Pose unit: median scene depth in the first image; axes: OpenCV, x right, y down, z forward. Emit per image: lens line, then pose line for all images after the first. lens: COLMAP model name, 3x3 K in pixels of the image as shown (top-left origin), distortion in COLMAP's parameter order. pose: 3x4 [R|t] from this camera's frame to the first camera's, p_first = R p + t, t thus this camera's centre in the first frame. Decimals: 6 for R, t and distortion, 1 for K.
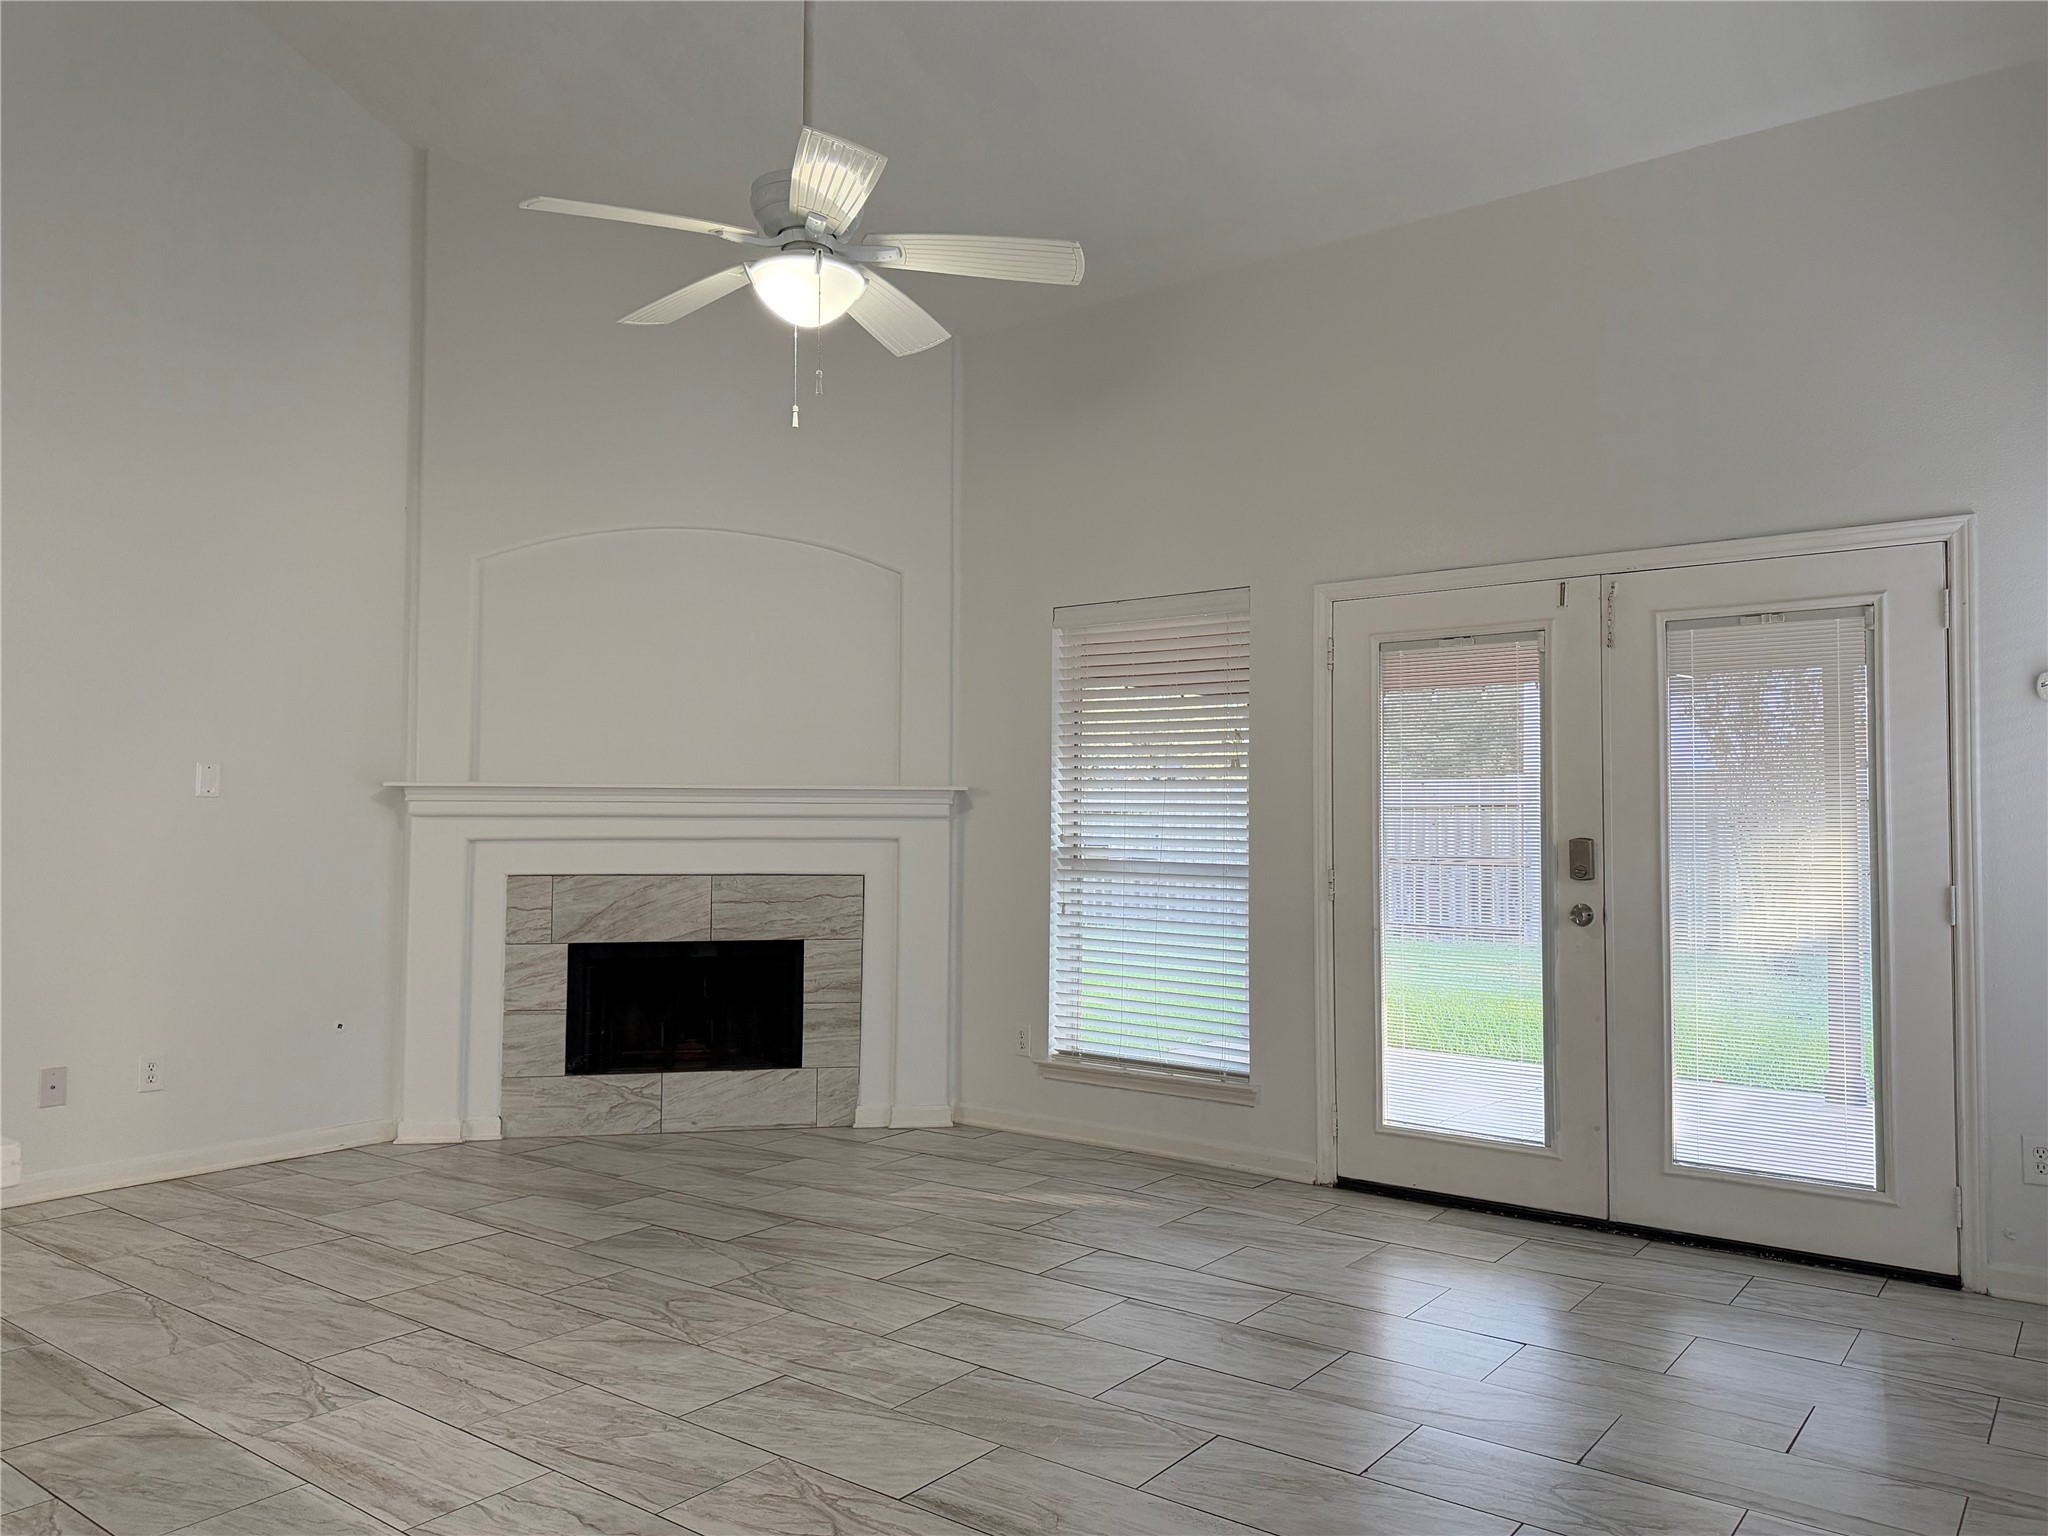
lens RADIAL K [[1476.6, 0, 1024.0], [0, 1476.6, 768.0], [0, 0, 1]] dist [0.092566, -0.116221]
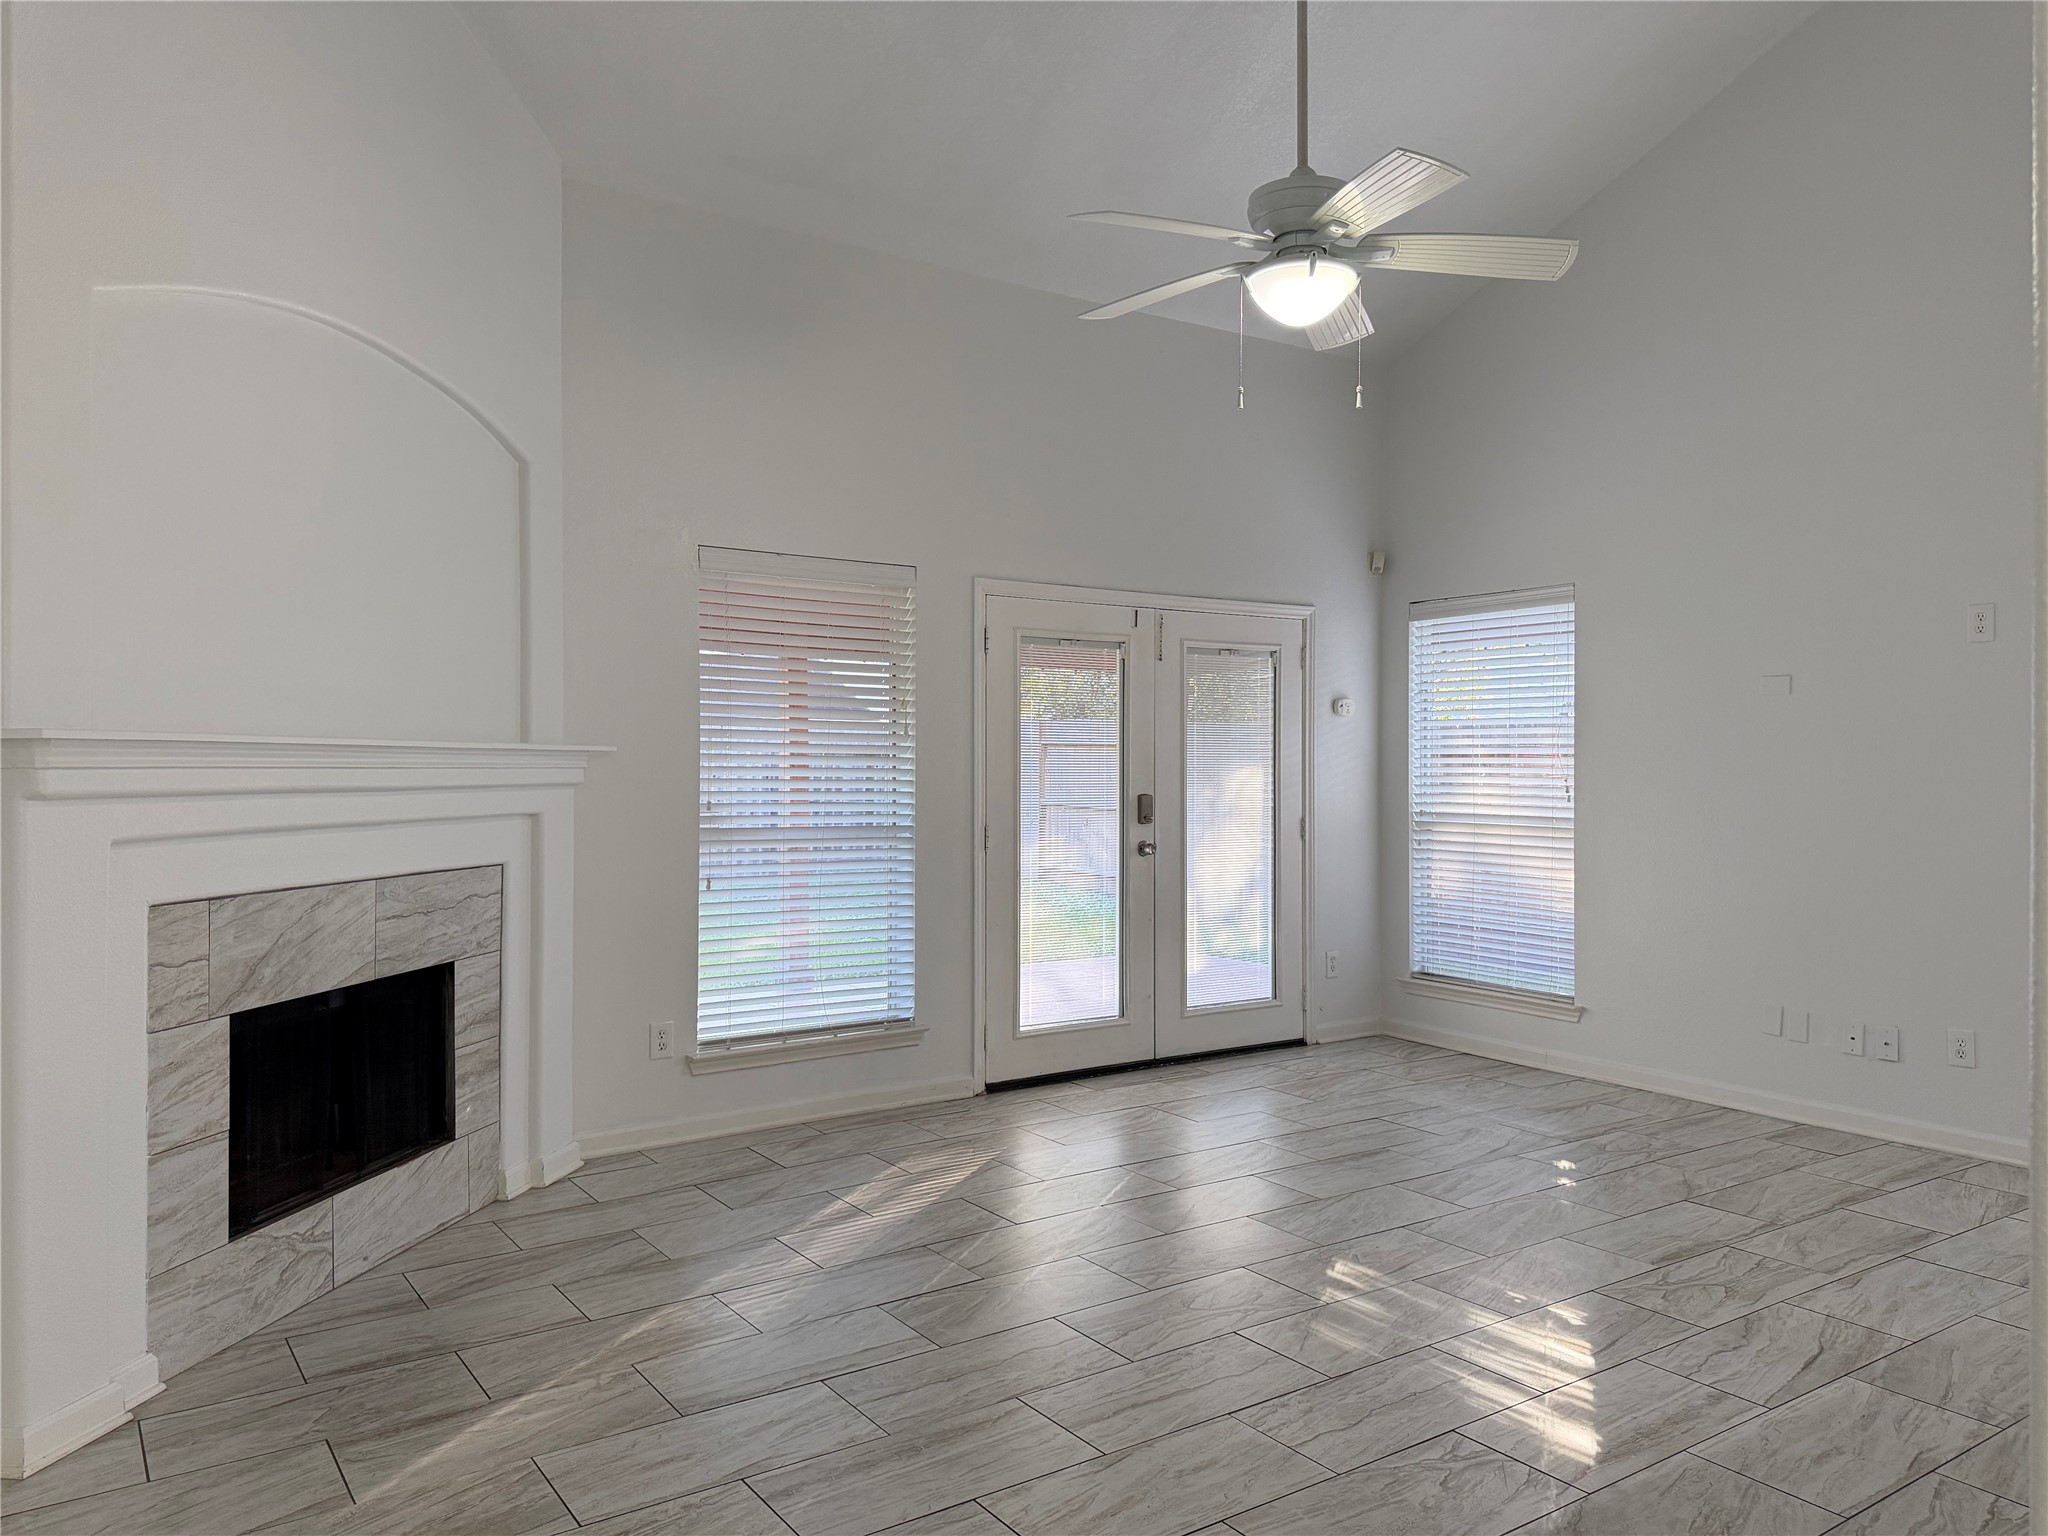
lens RADIAL K [[1425.7, 0, 1024.0], [0, 1425.7, 768.0], [0, 0, 1]] dist [0.092944, -0.154340]
pose [[0.314466, -0.003705, 0.949261, -0.742120], [-0.032315, 0.999371, 0.014605, 0.005038], [-0.948718, -0.035268, 0.314149, 0.543862]]
